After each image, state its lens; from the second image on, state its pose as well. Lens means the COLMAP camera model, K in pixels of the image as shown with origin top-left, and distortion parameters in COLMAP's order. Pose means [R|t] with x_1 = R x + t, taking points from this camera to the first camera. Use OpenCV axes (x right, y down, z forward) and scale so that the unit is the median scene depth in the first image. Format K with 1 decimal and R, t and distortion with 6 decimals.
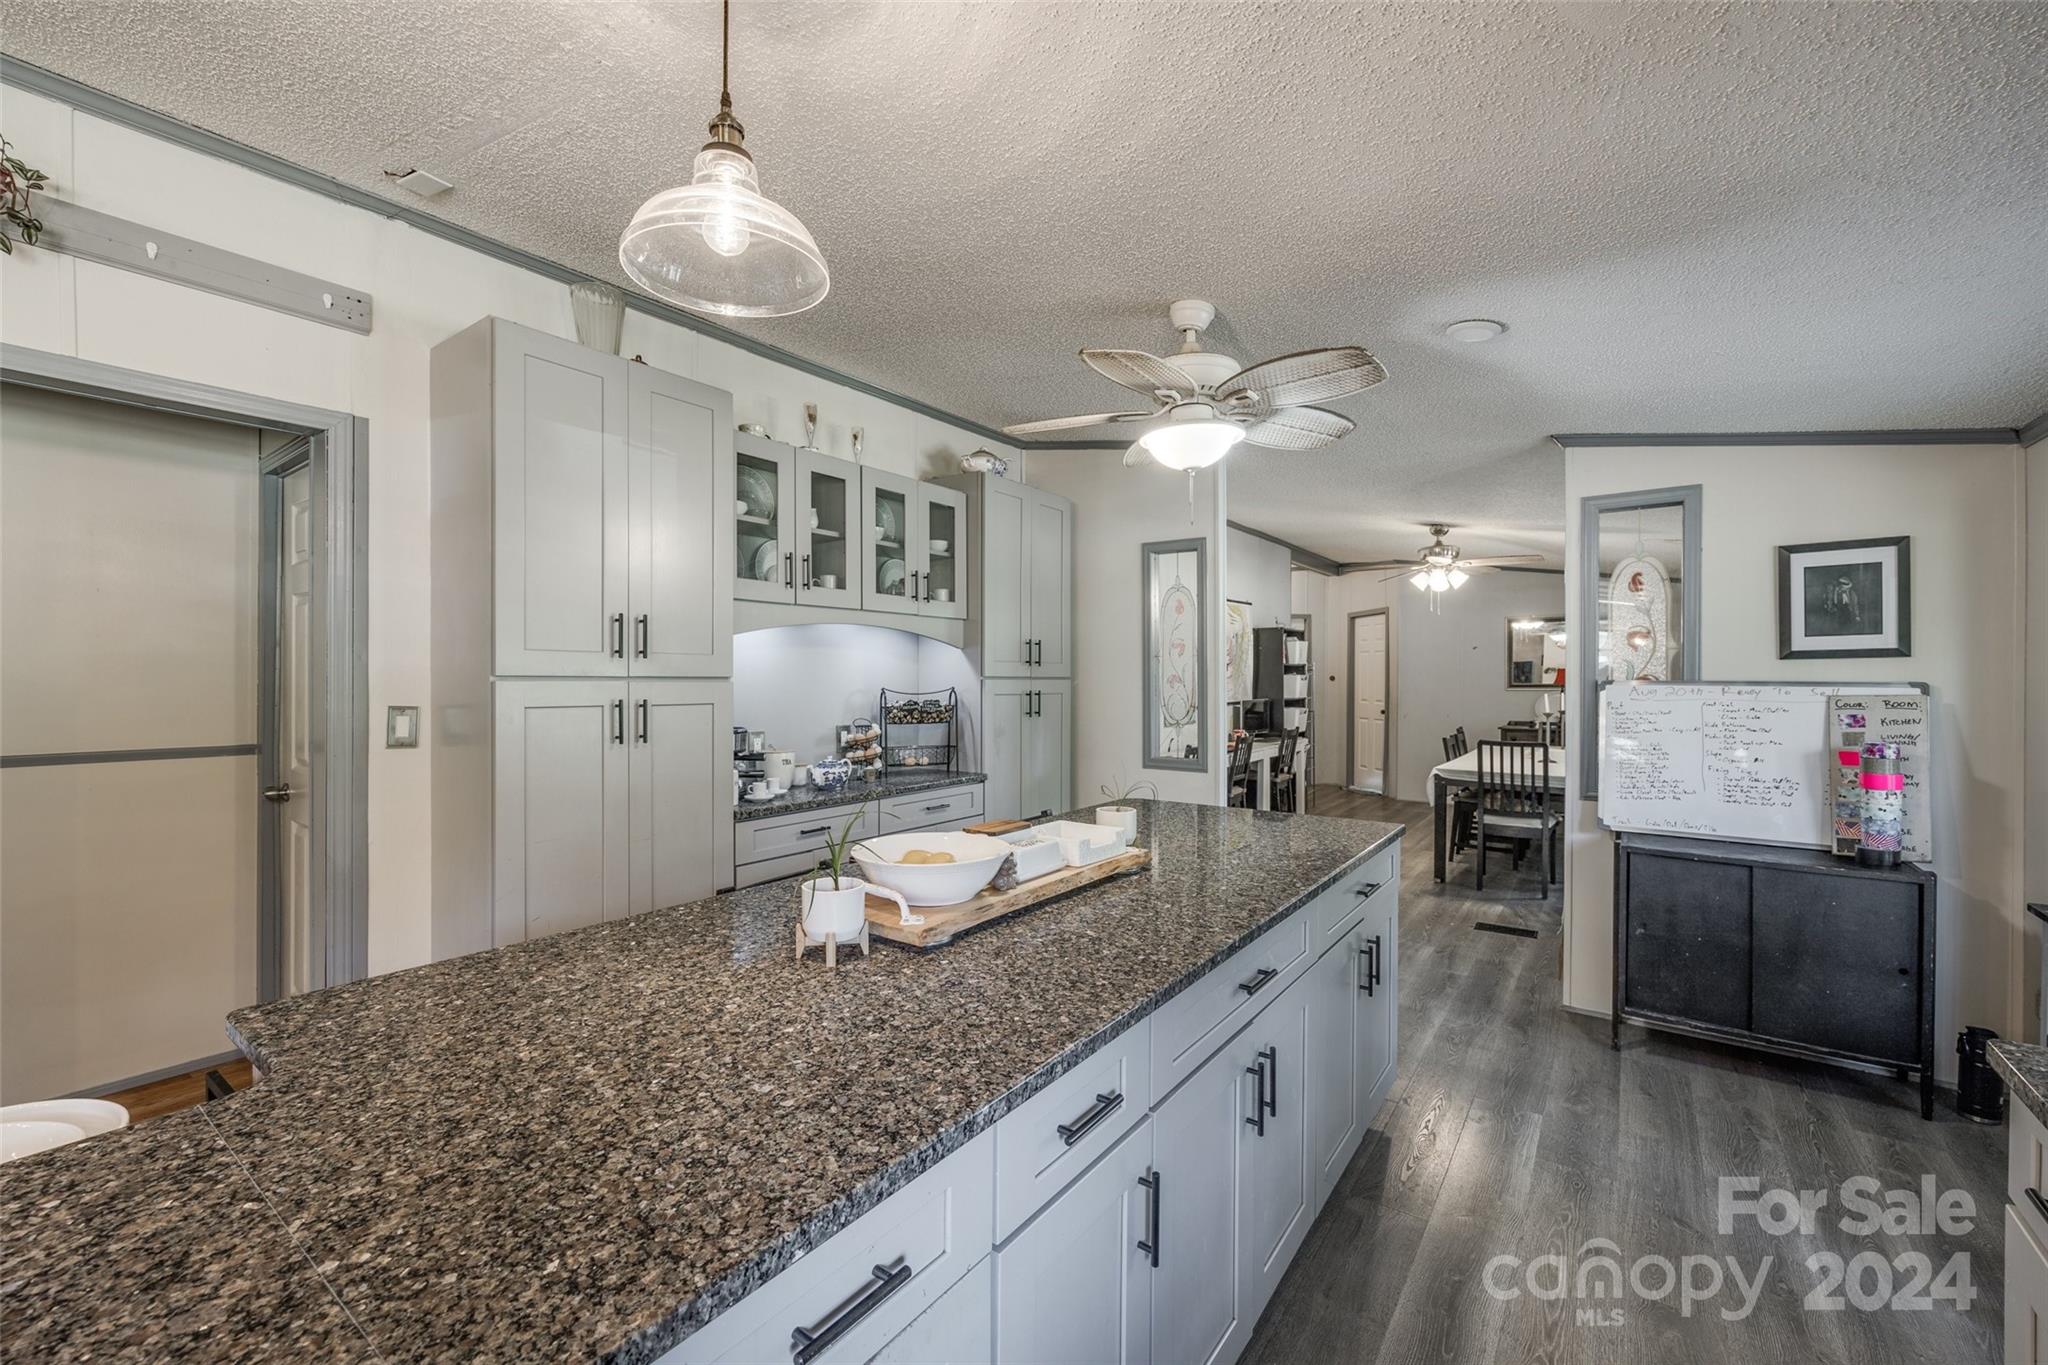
lens RADIAL K [[826.8, 0, 1019.1], [0, 826.8, 677.4], [0, 0, 1]] dist [-0.003583, -0.000030]
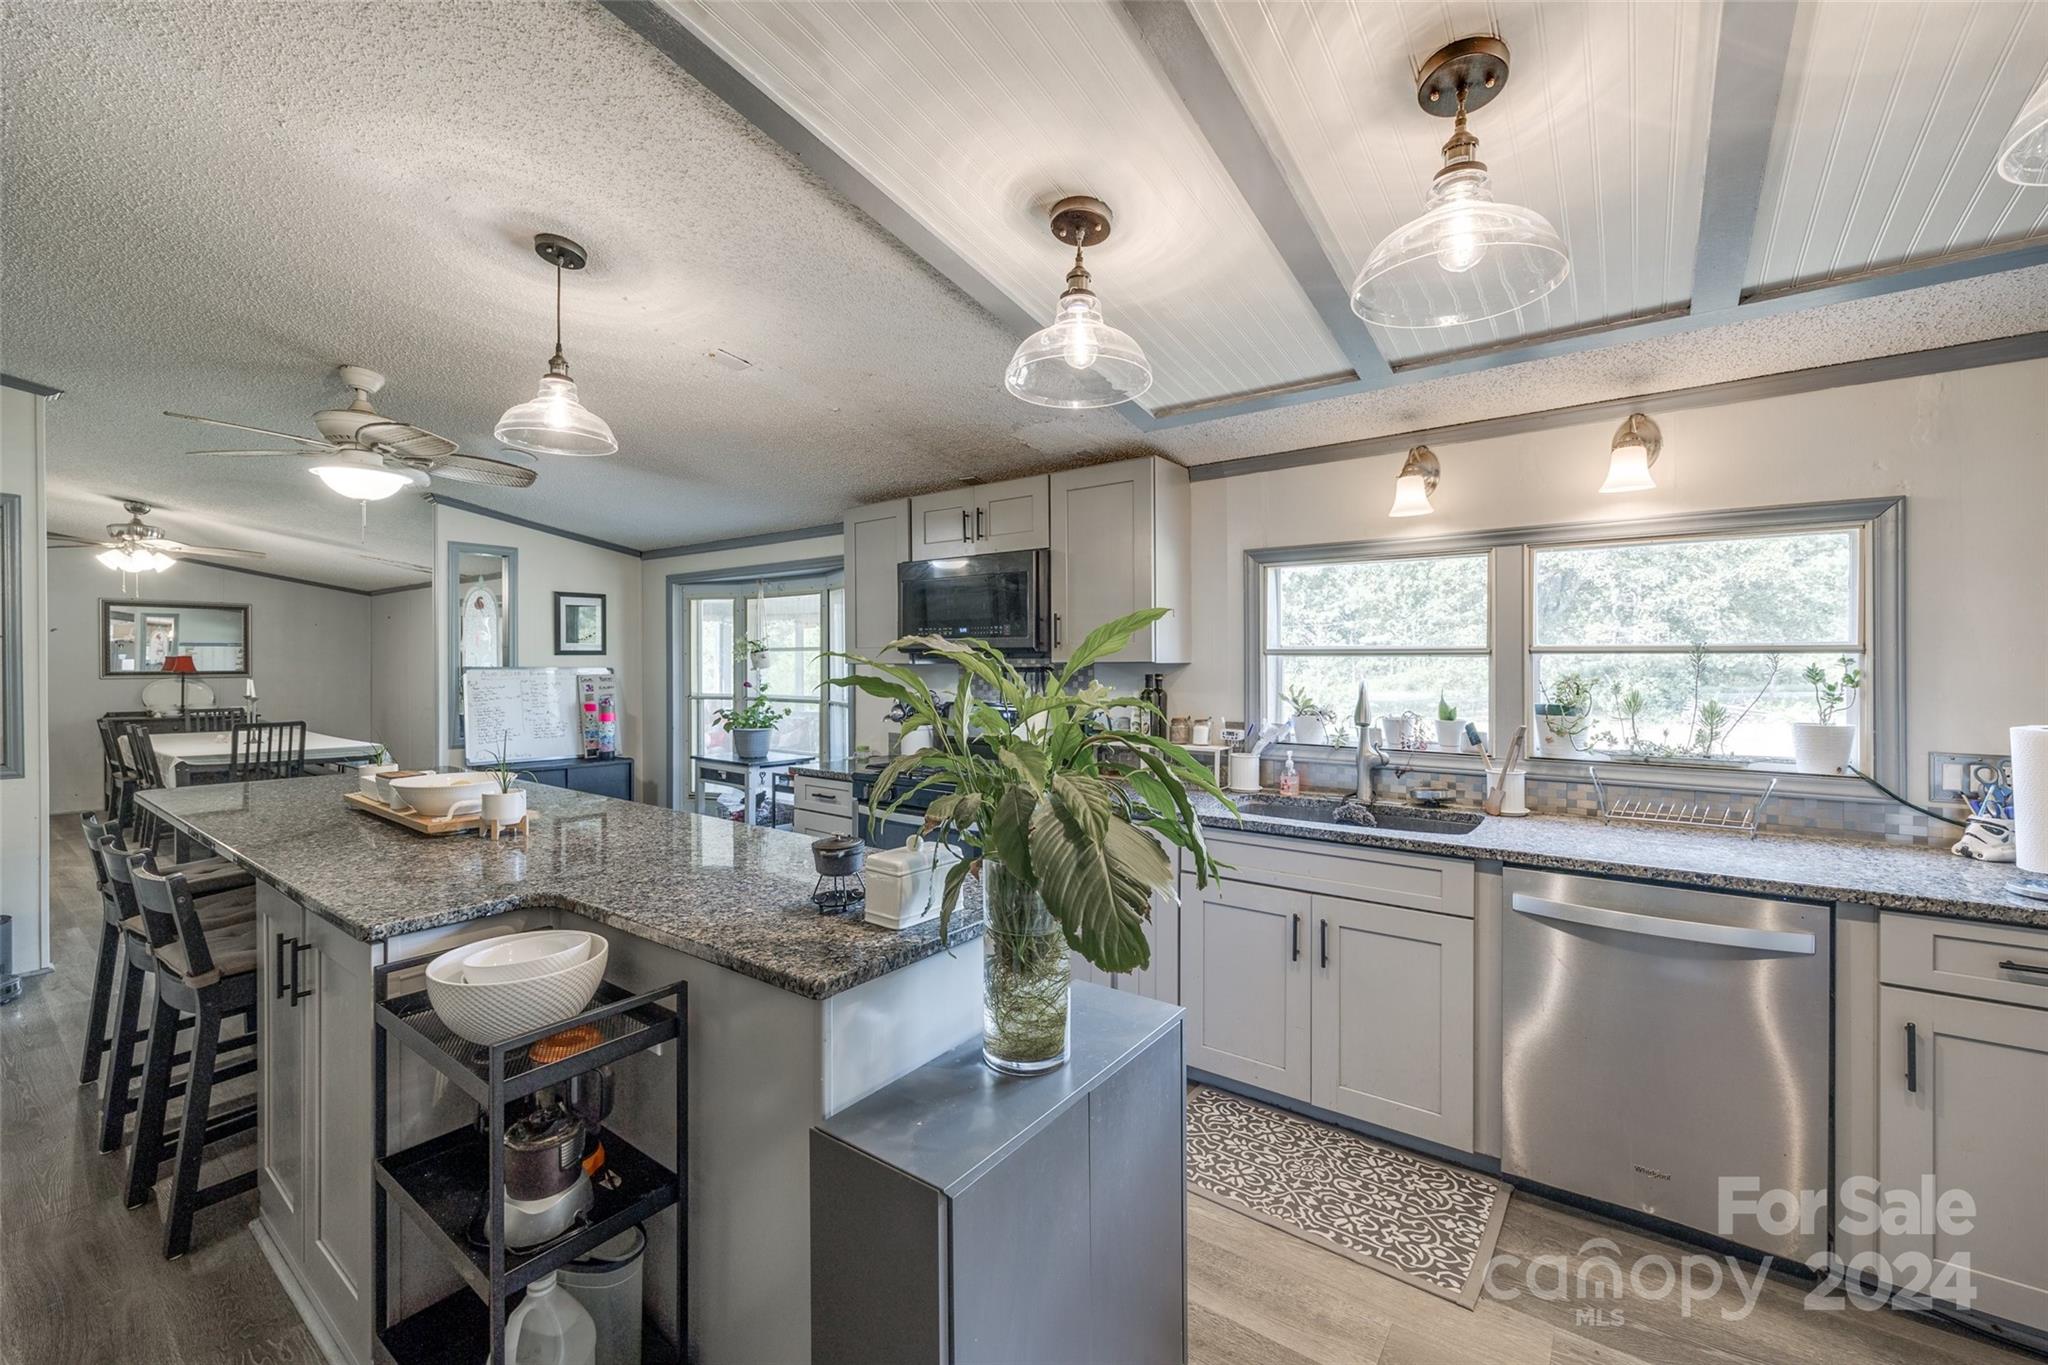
lens RADIAL K [[826.8, 0, 1016.1], [0, 826.8, 688.1], [0, 0, 1]] dist [-0.003583, -0.000030]
pose [[0.010471, -0.024887, 0.999635, -0.868056], [-0.001357, 0.999689, 0.024902, 0.003865], [-0.999944, -0.001618, 0.010434, -0.016888]]
